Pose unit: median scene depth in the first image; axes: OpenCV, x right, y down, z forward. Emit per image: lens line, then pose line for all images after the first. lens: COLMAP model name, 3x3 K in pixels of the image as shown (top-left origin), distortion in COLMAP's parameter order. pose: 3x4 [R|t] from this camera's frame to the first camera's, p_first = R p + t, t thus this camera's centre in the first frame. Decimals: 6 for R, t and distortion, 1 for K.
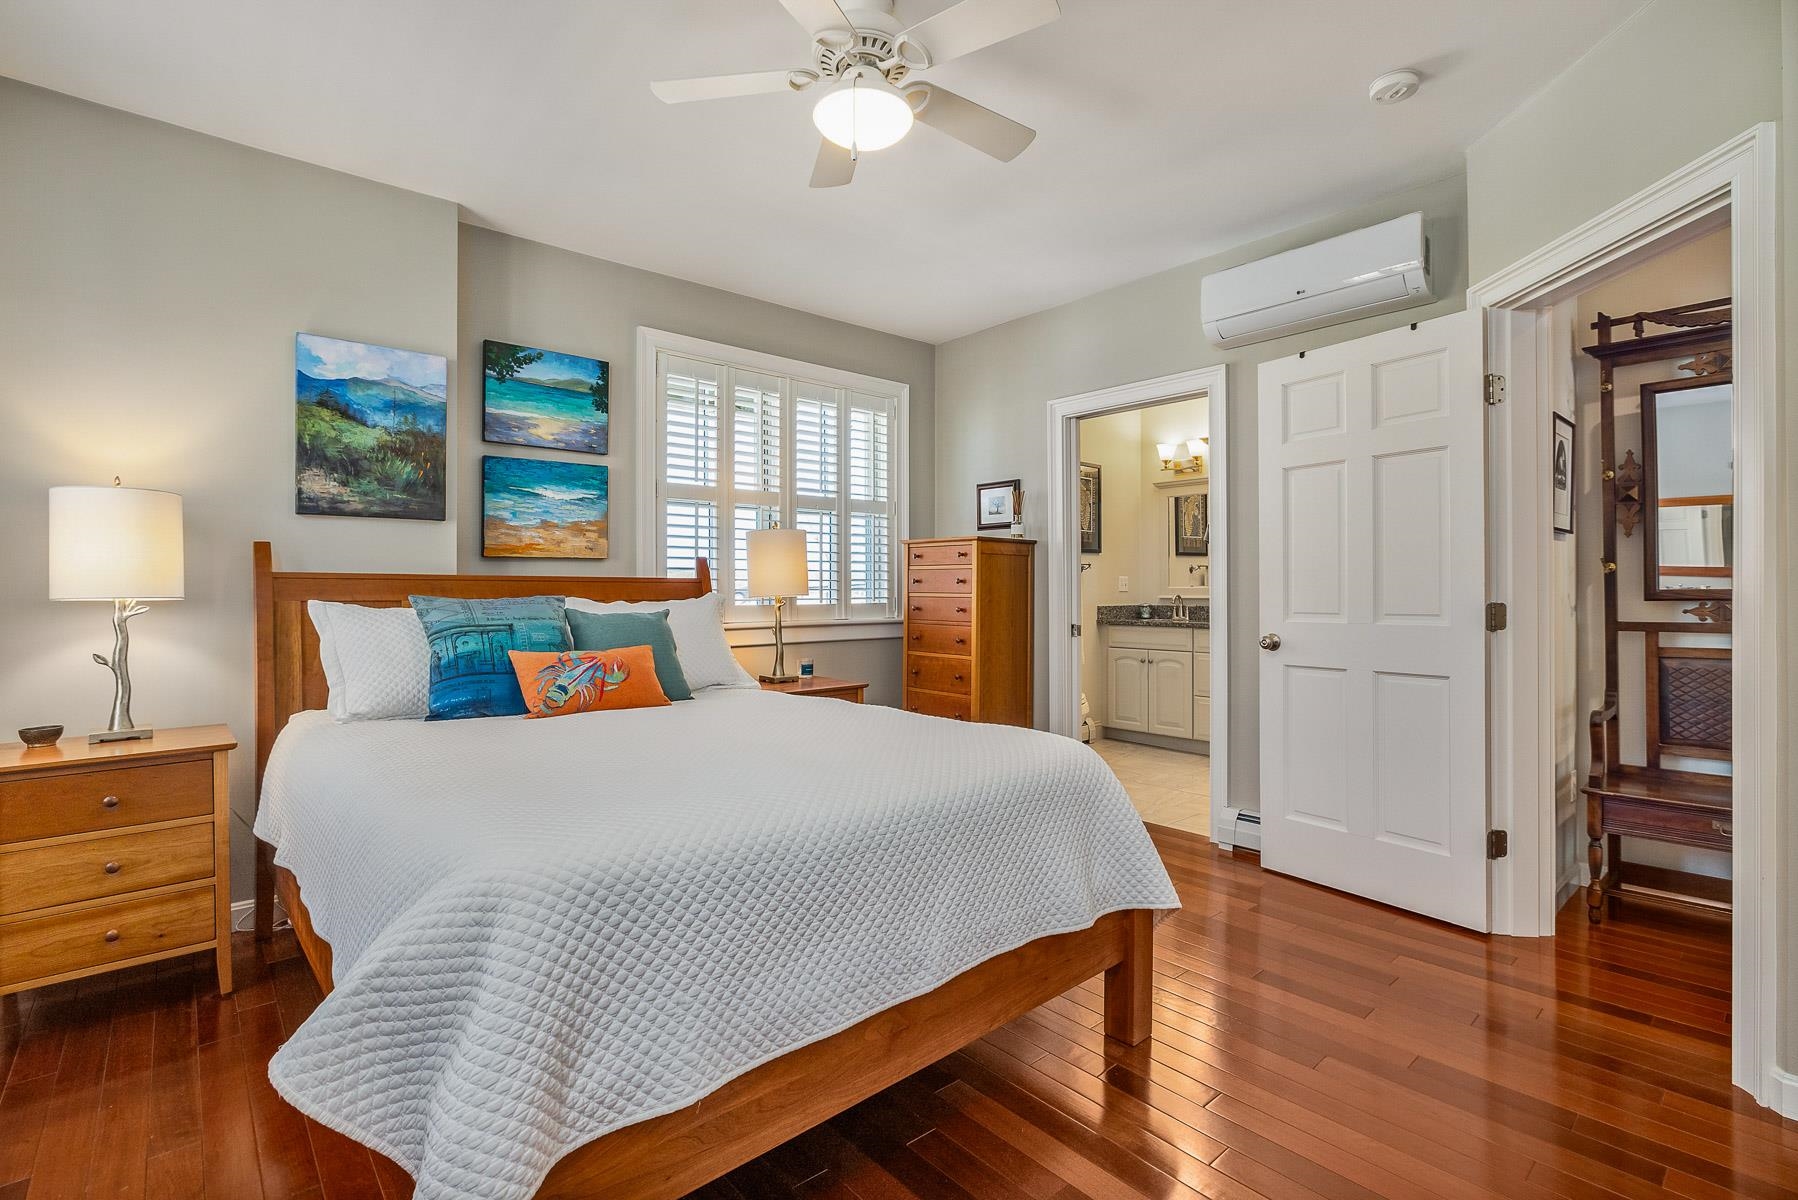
lens RADIAL K [[844.0, 0, 909.0], [0, 844.0, 599.9], [0, 0, 1]] dist [0.000573, 0.000171]
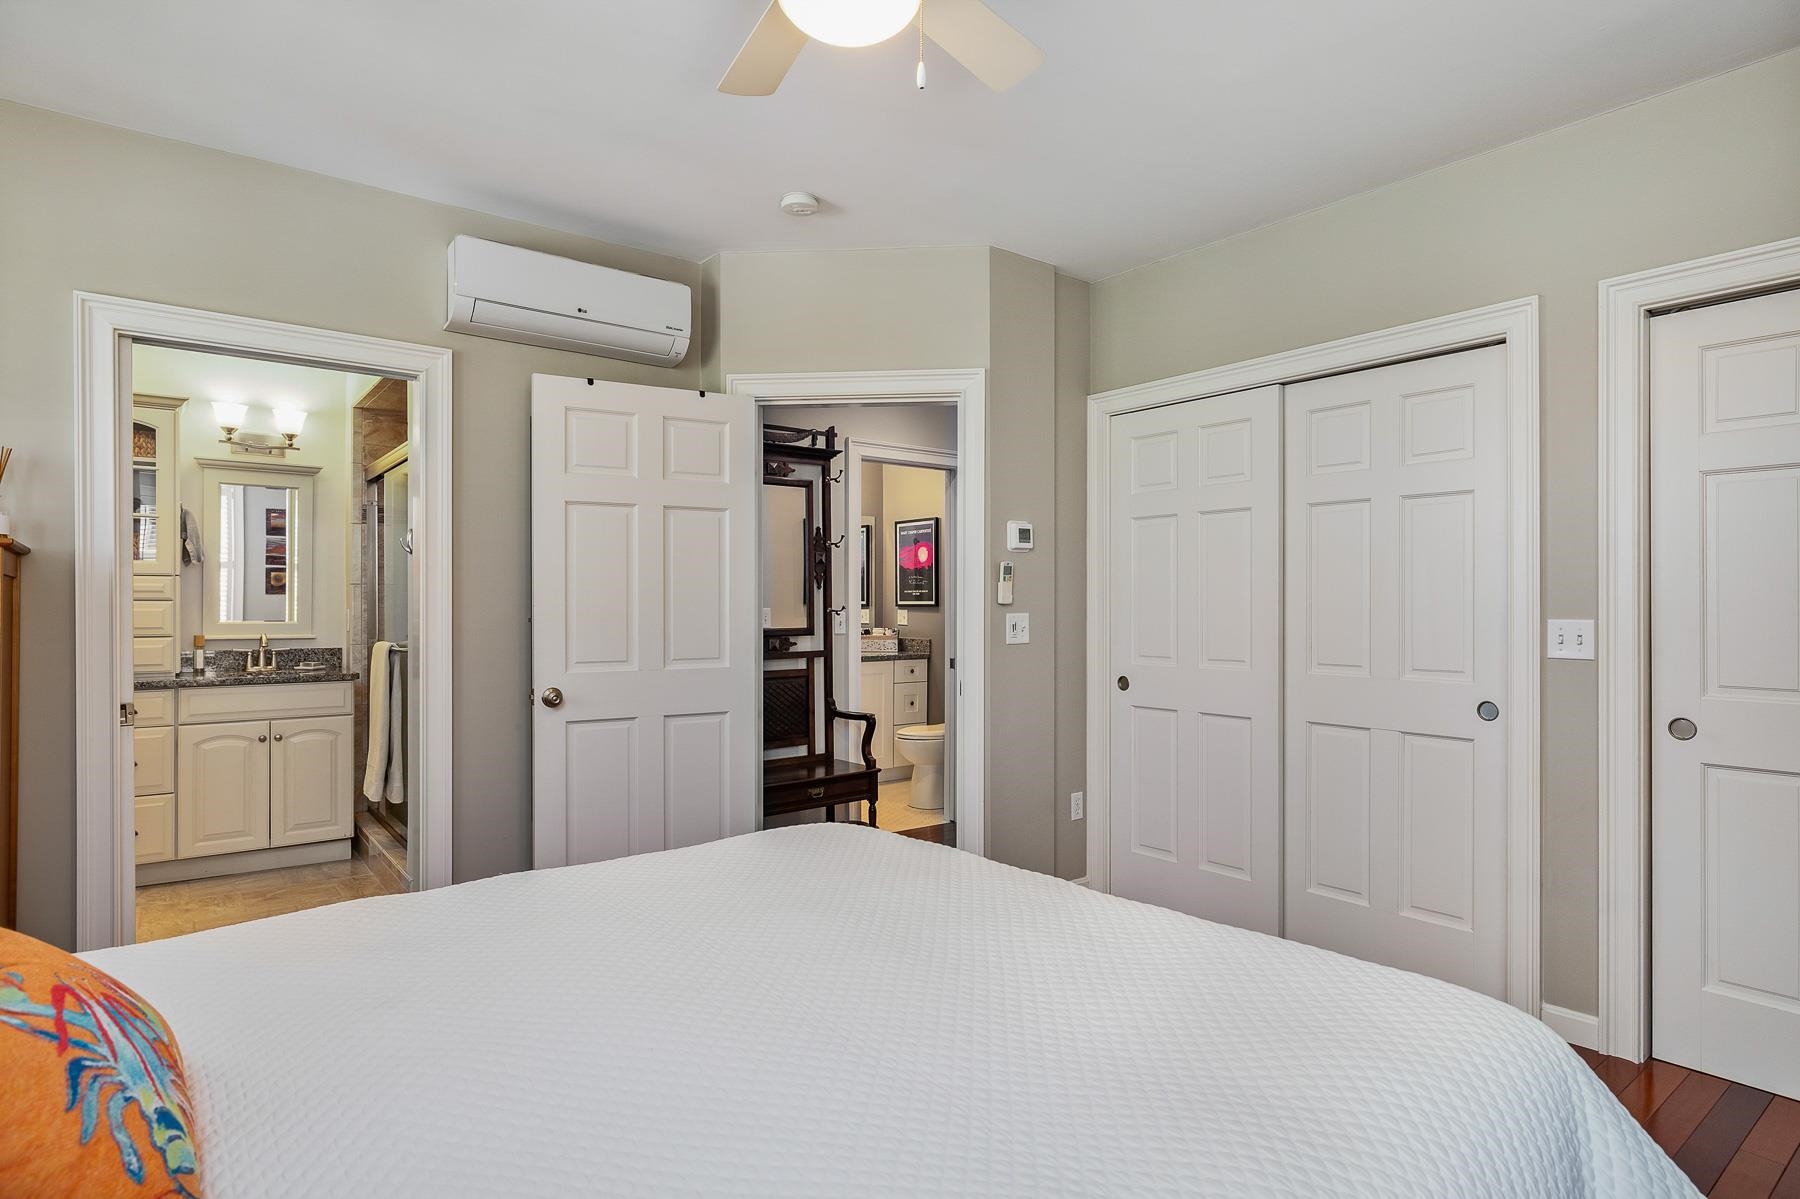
lens RADIAL K [[951.8, 0, 901.2], [0, 951.8, 592.7], [0, 0, 1]] dist [-0.003263, -0.000635]
pose [[0.060762, 0.016095, 0.998023, -0.290192], [0.009765, 0.999813, -0.016718, -0.020689], [-0.998105, 0.010762, 0.060593, 0.318635]]
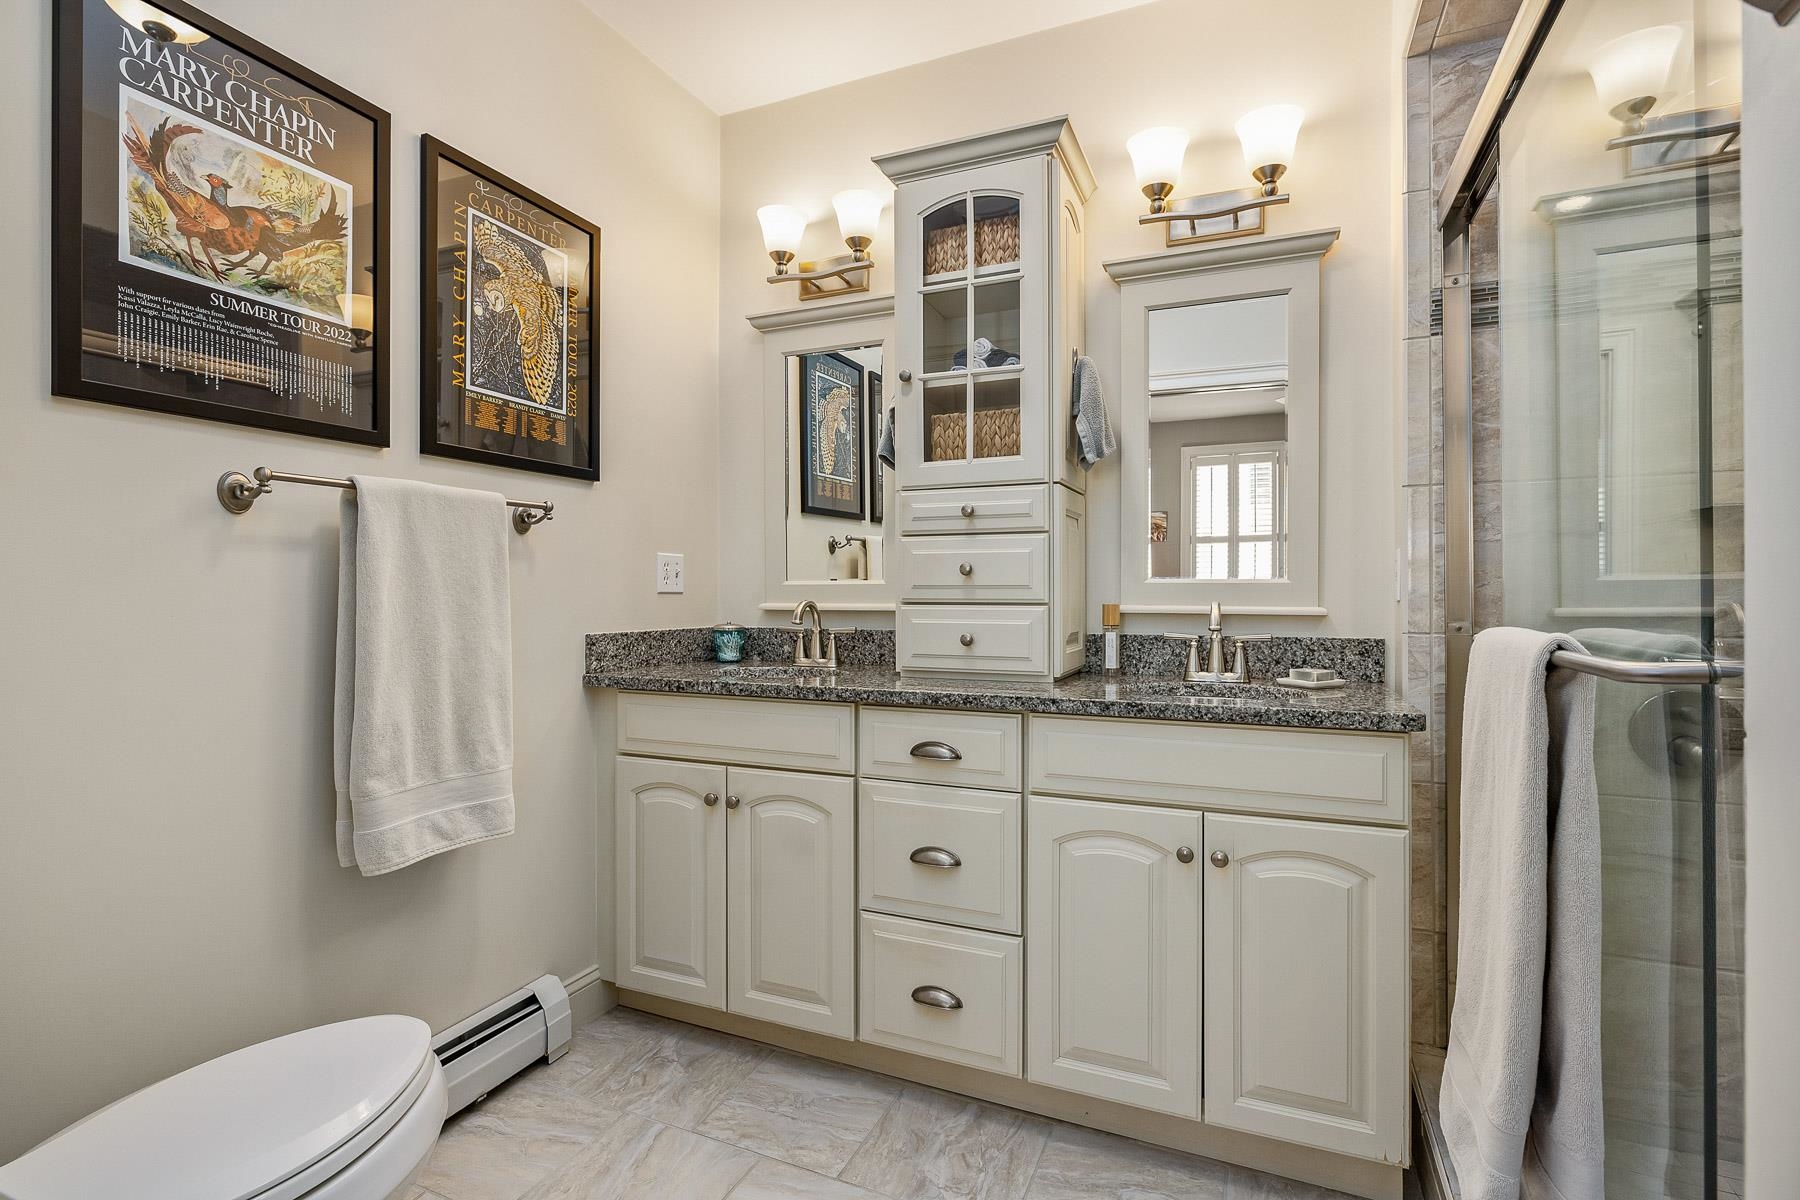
lens RADIAL K [[844.9, 0, 910.0], [0, 844.9, 599.9], [0, 0, 1]] dist [0.000573, 0.000171]
pose [[0.902742, 0.001132, 0.430180, 0.195676], [0.000217, 0.999995, -0.003087, -0.005869], [-0.430181, 0.002880, 0.902738, 0.636119]]
